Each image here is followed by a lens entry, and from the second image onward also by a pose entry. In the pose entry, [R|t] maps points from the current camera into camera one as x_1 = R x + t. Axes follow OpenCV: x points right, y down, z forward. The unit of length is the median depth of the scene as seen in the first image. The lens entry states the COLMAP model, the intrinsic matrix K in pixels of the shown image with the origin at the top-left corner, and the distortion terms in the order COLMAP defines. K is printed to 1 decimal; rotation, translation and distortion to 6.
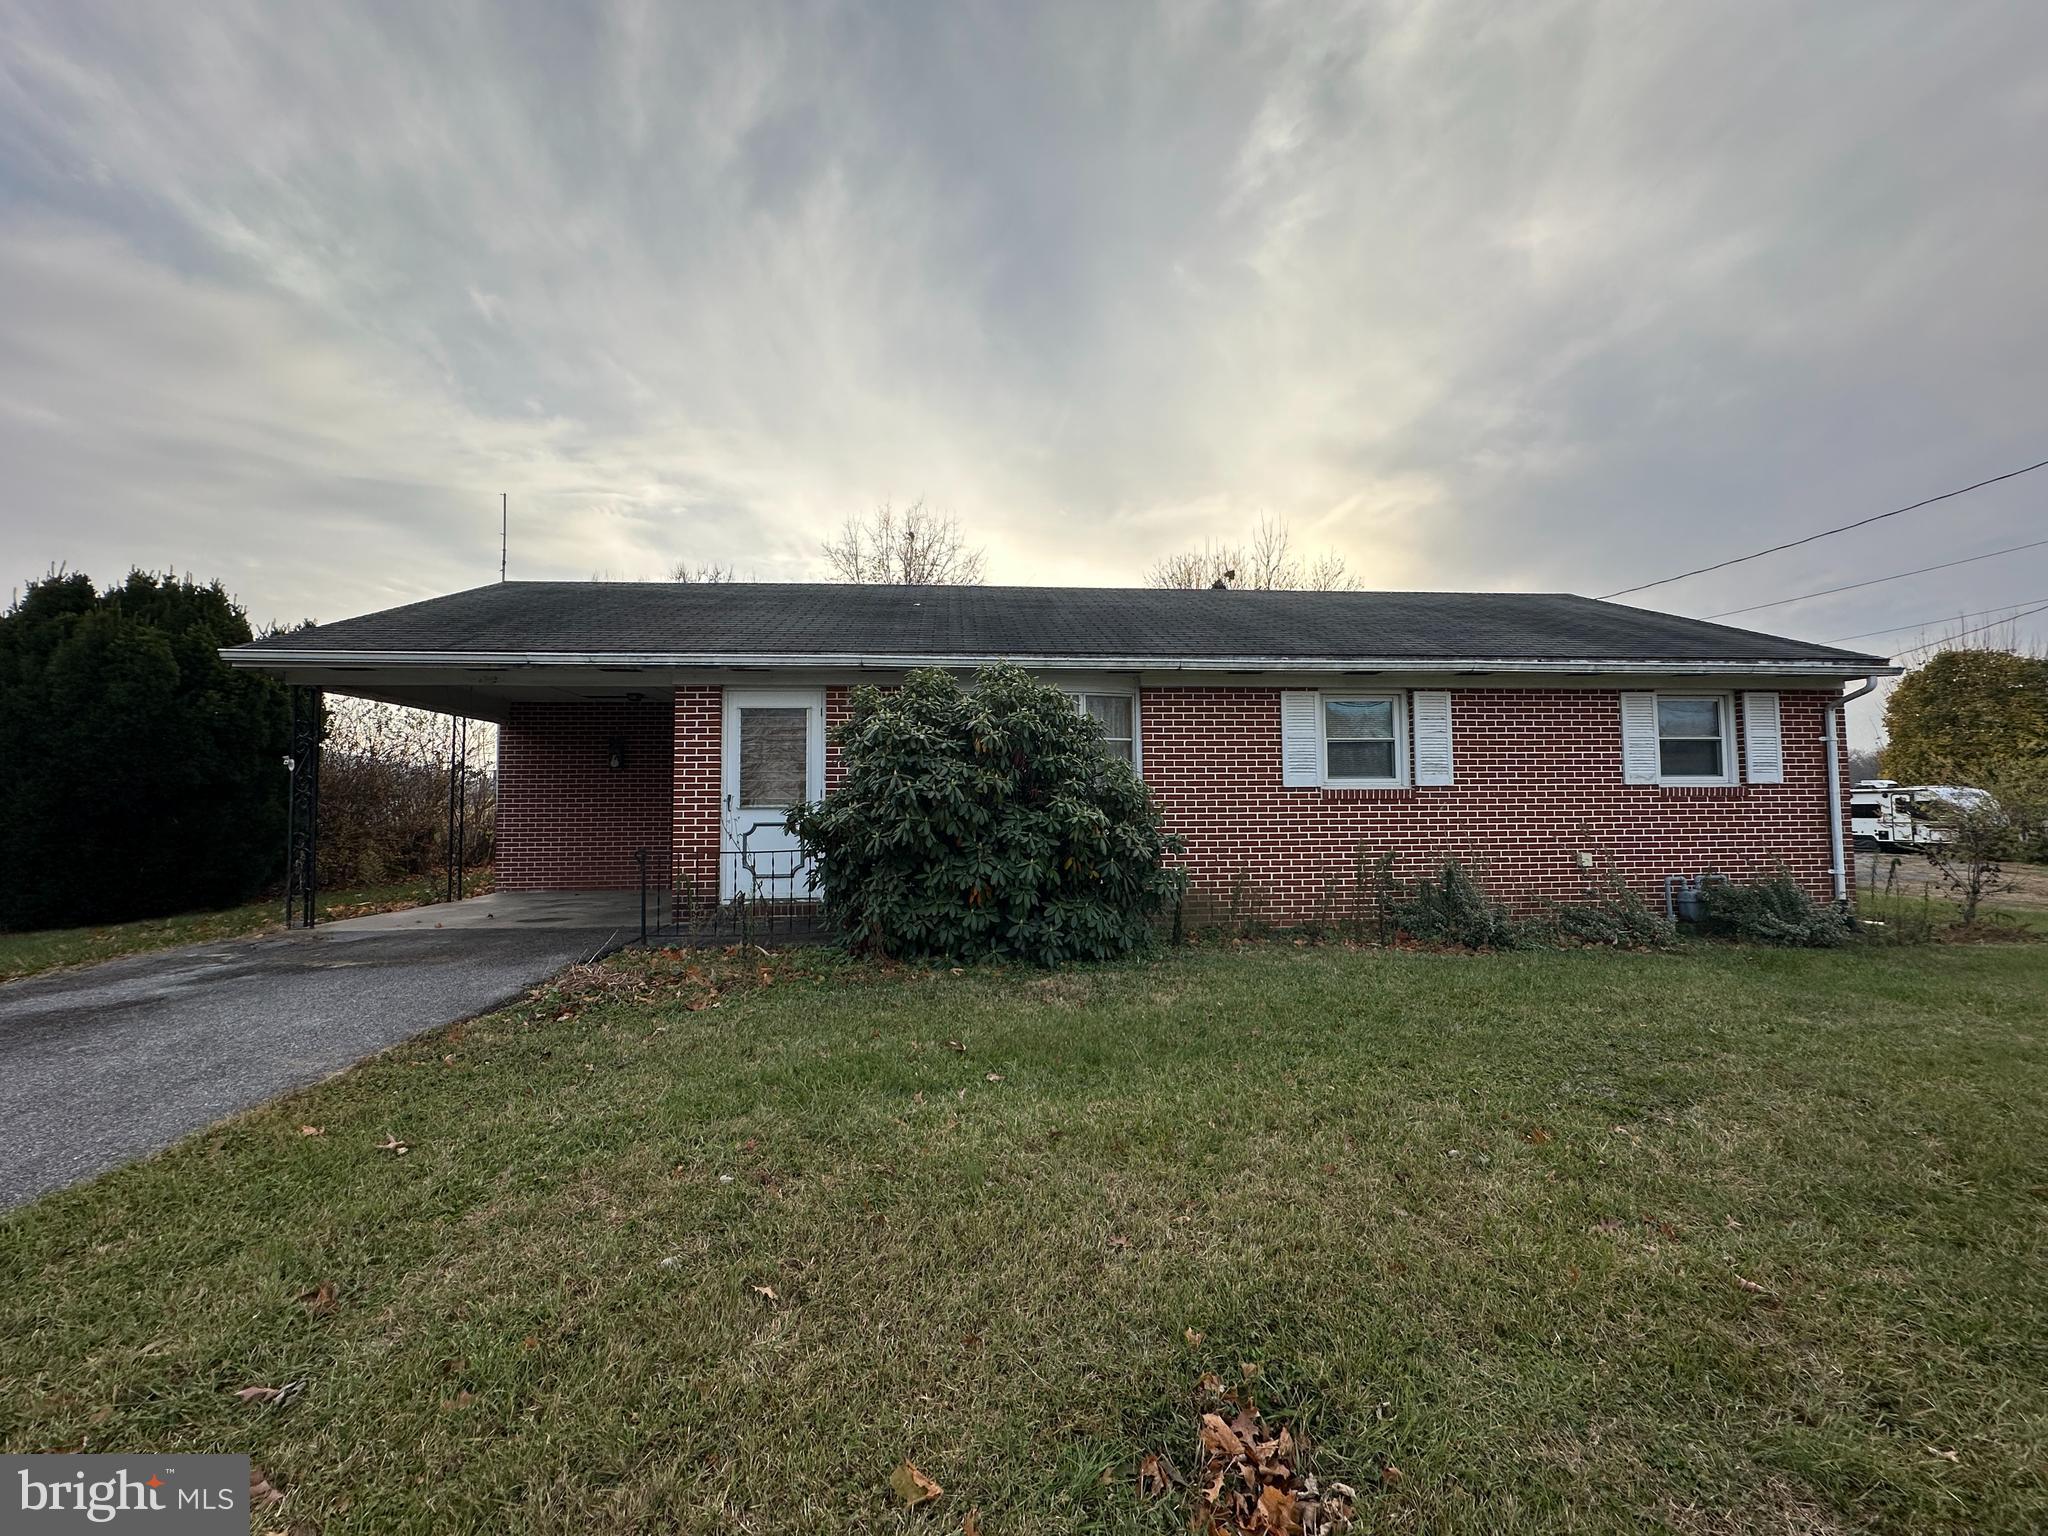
lens RADIAL K [[807.6, 0, 1023.9], [0, 807.6, 767.0], [0, 0, 1]] dist [-0.002870, 0.000823]
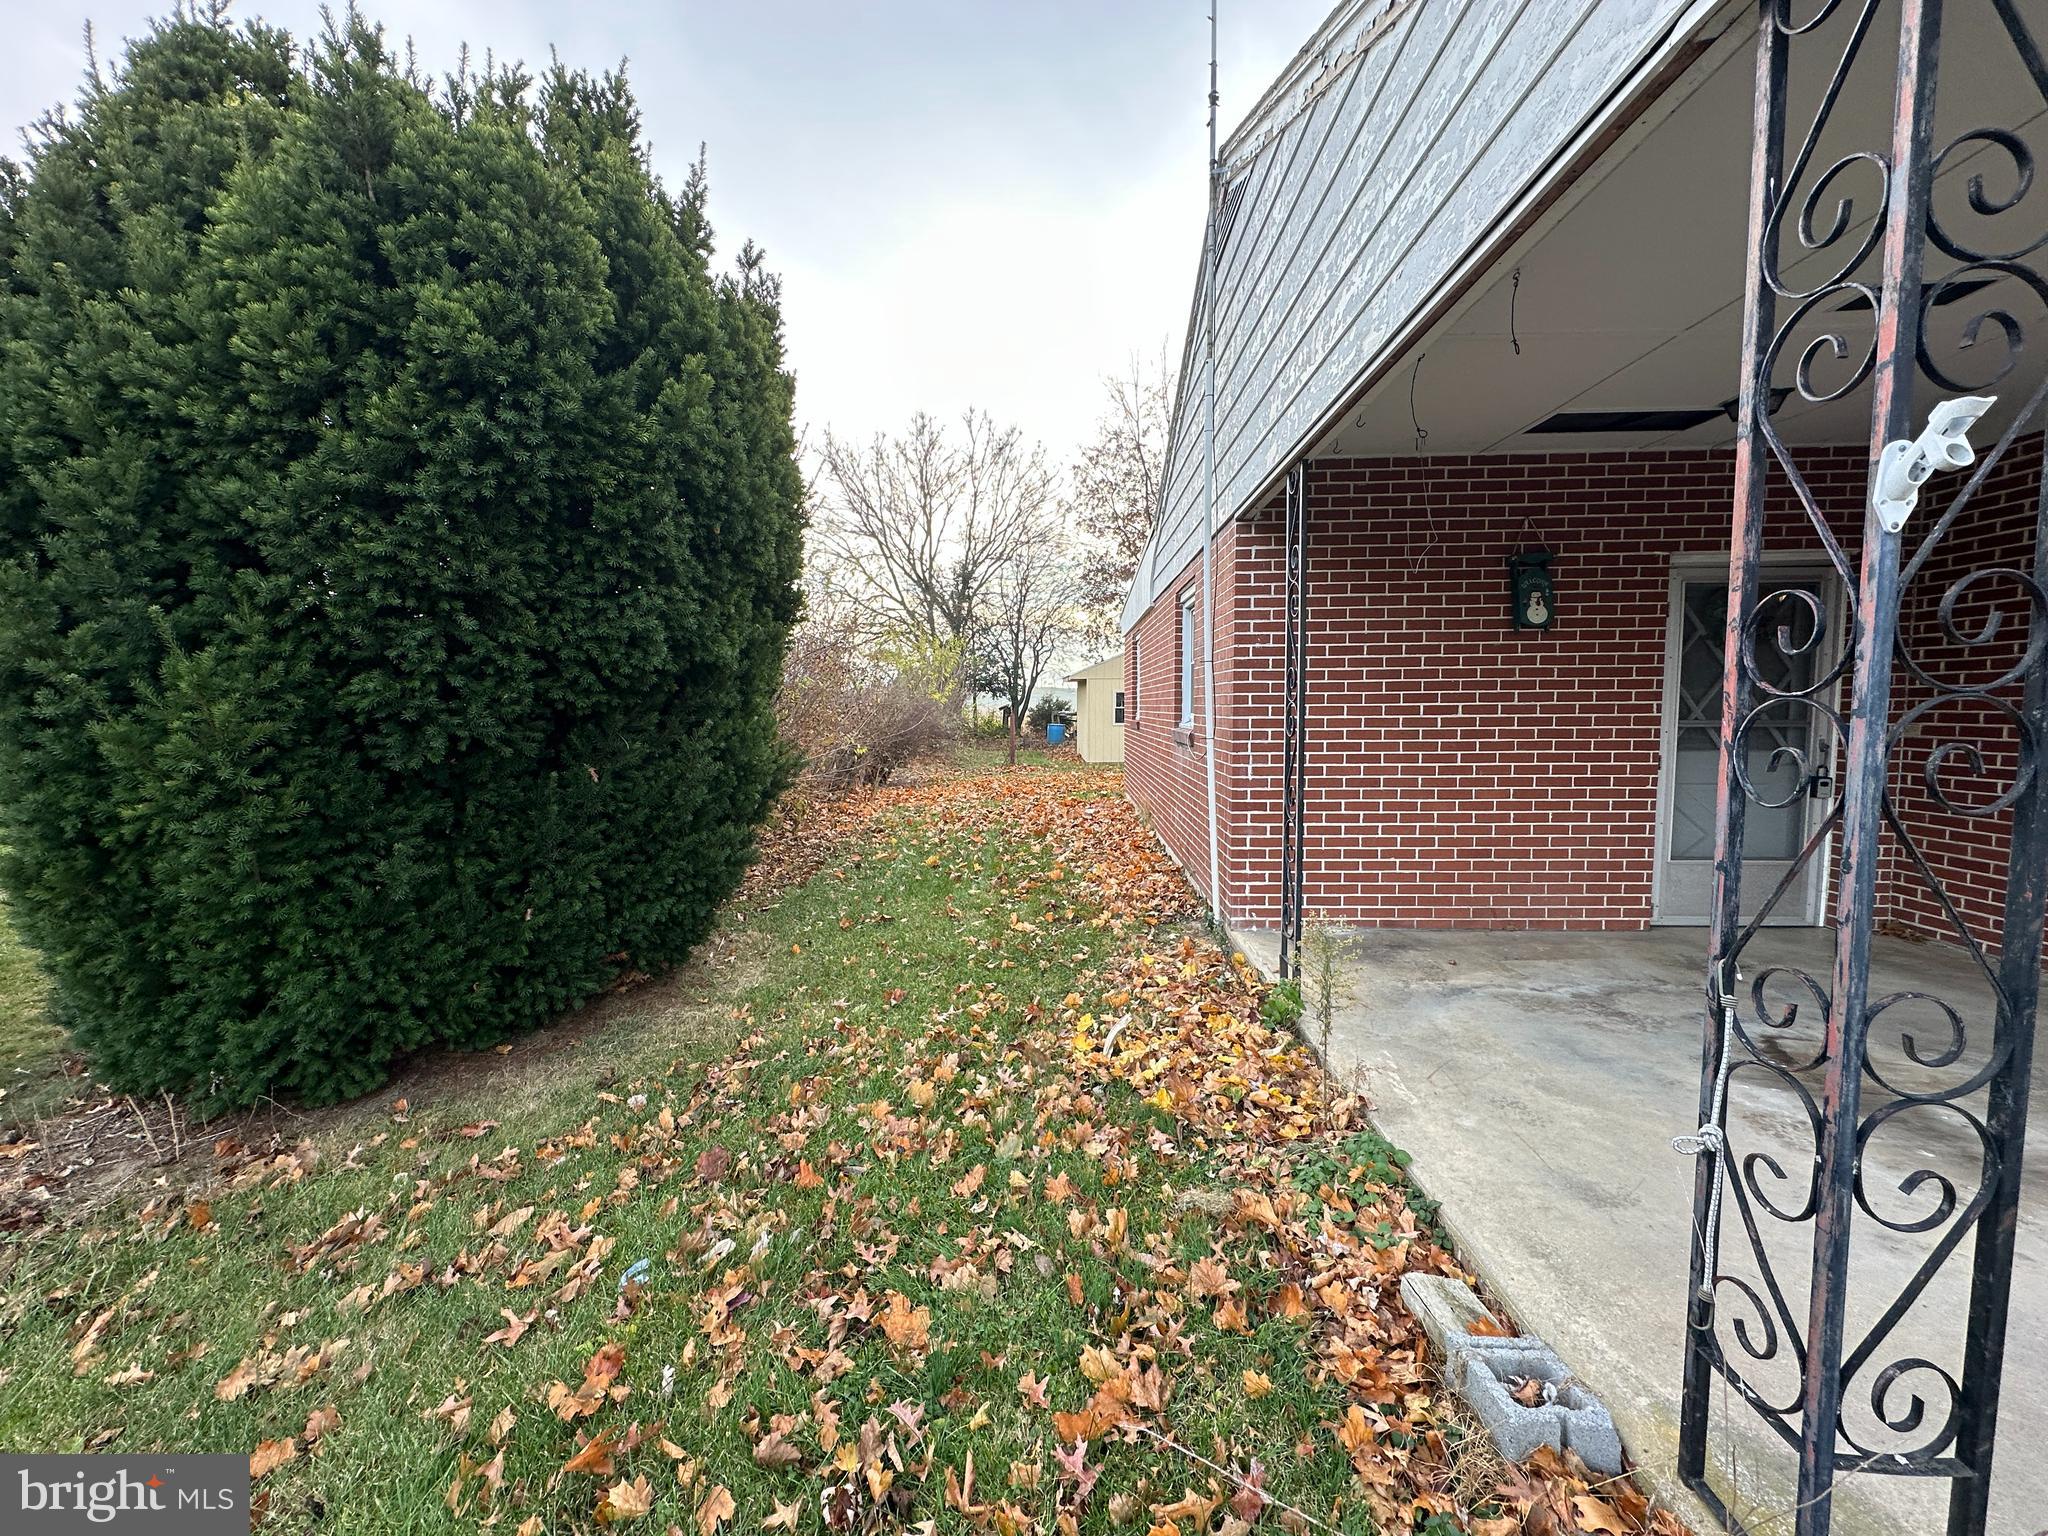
lens RADIAL K [[807.6, 0, 1030.8], [0, 807.6, 765.8], [0, 0, 1]] dist [-0.002870, 0.000823]
pose [[0.992744, 0.009034, -0.119911, -0.896462], [0.006089, 0.992119, 0.125151, 0.022387], [0.120097, -0.124973, 0.984865, 0.738361]]
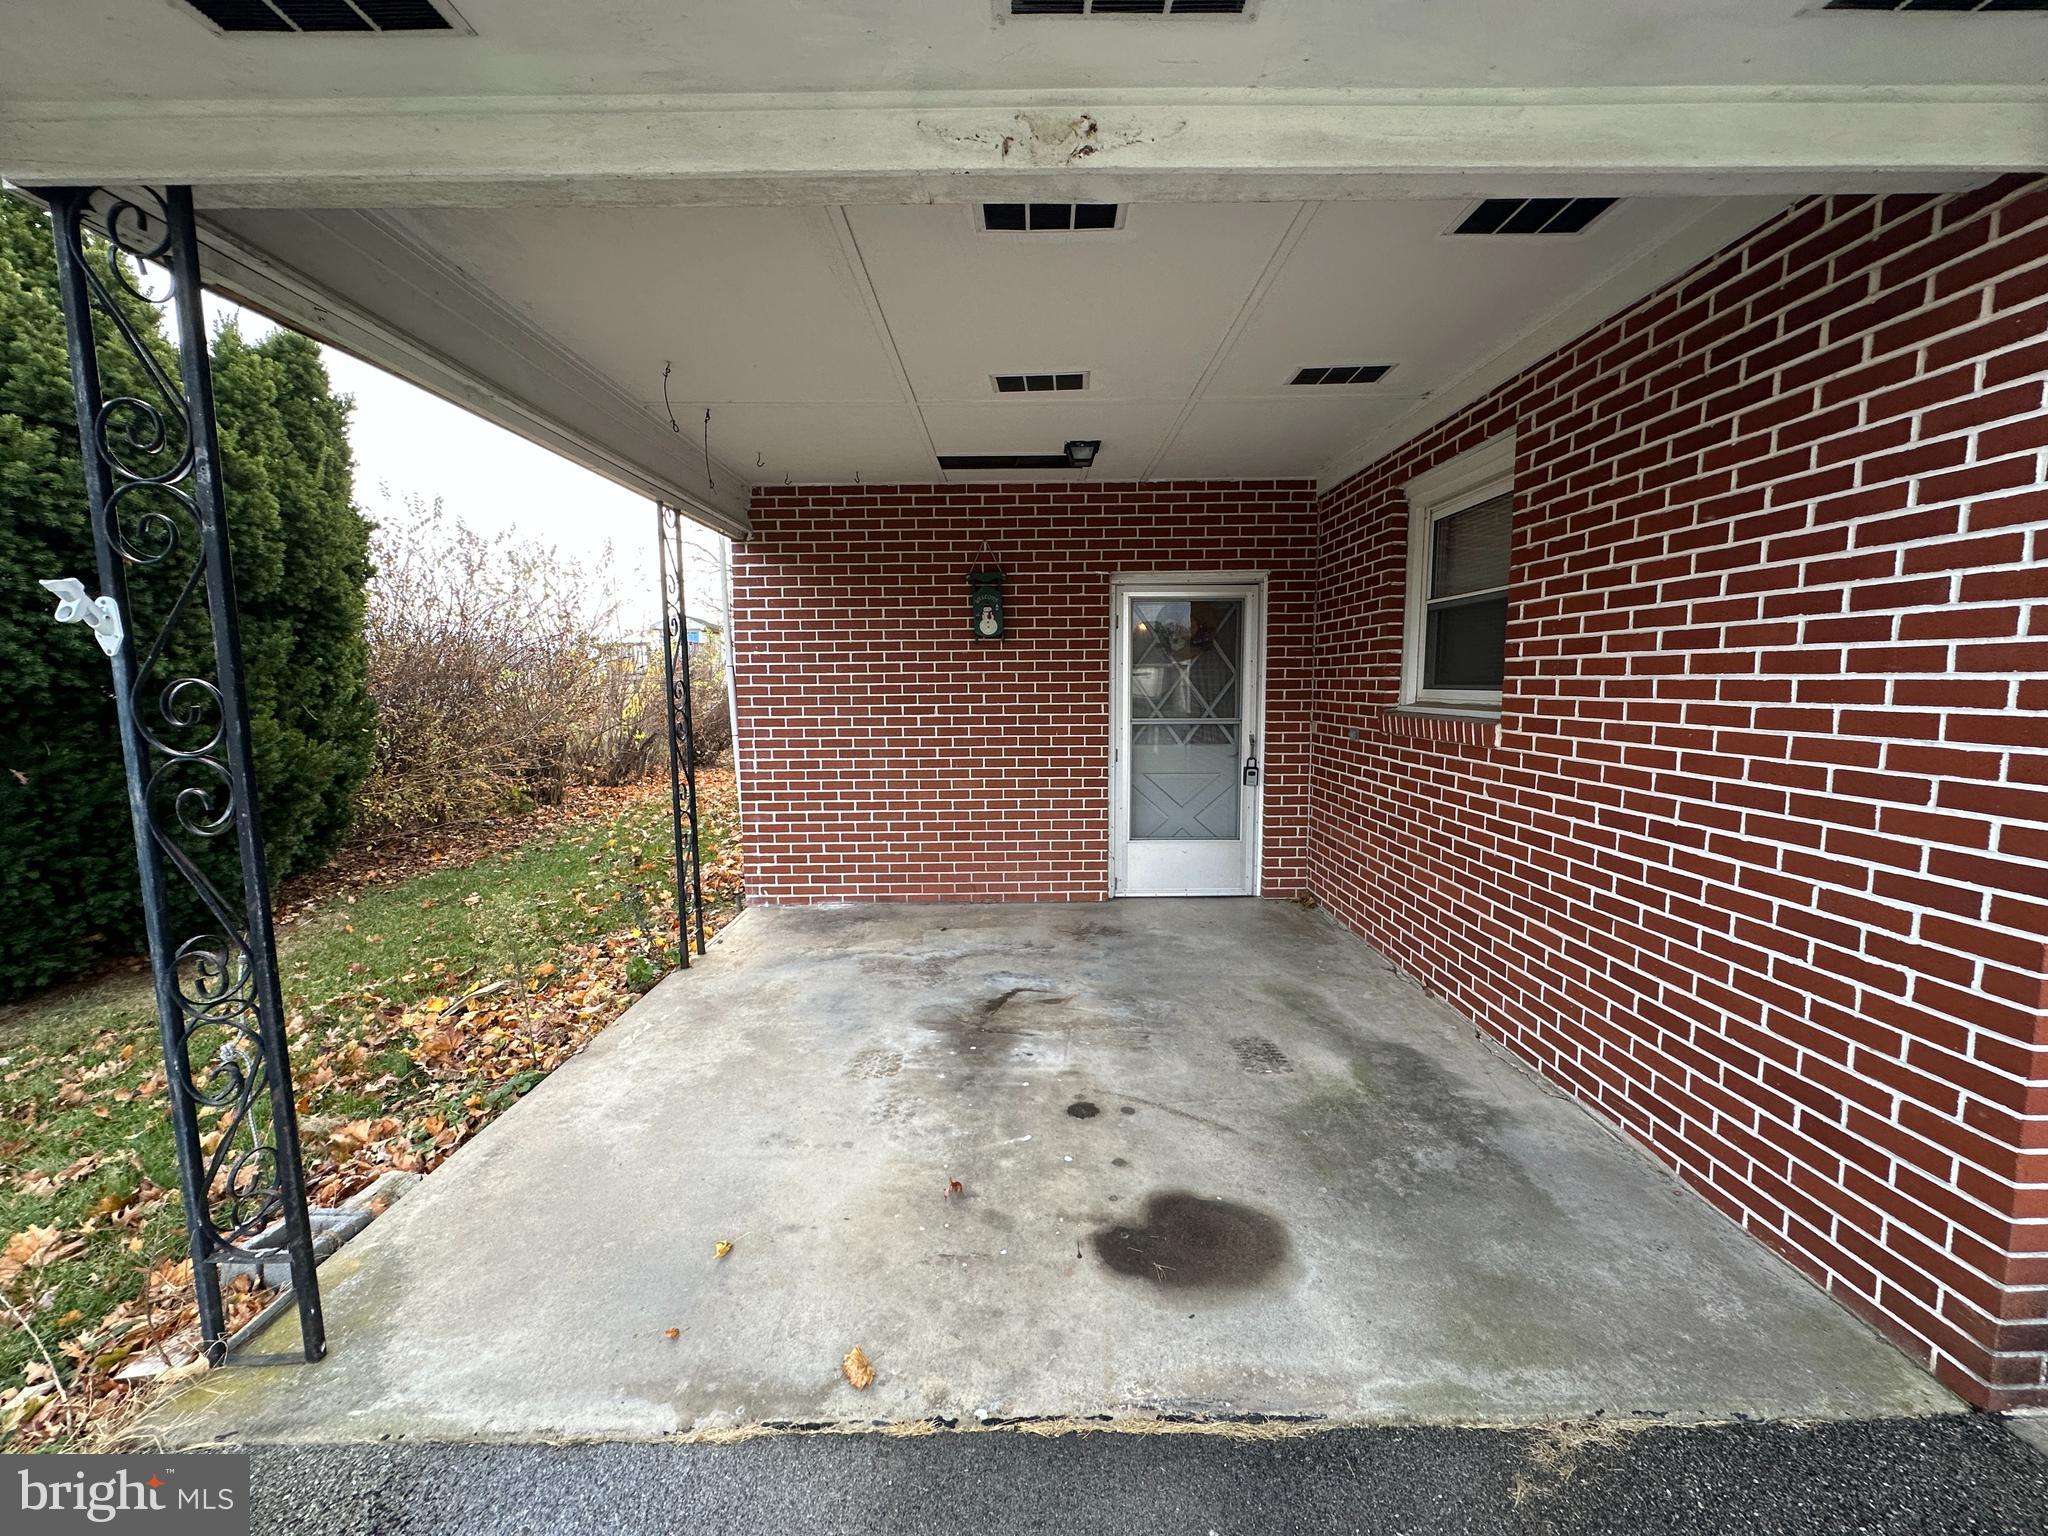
lens RADIAL K [[807.6, 0, 1028.6], [0, 807.6, 764.4], [0, 0, 1]] dist [-0.002870, 0.000823]
pose [[0.997420, 0.006470, -0.071498, -0.578249], [0.004704, 0.987899, 0.155030, 0.001644], [0.071636, -0.154966, 0.985319, 0.706459]]
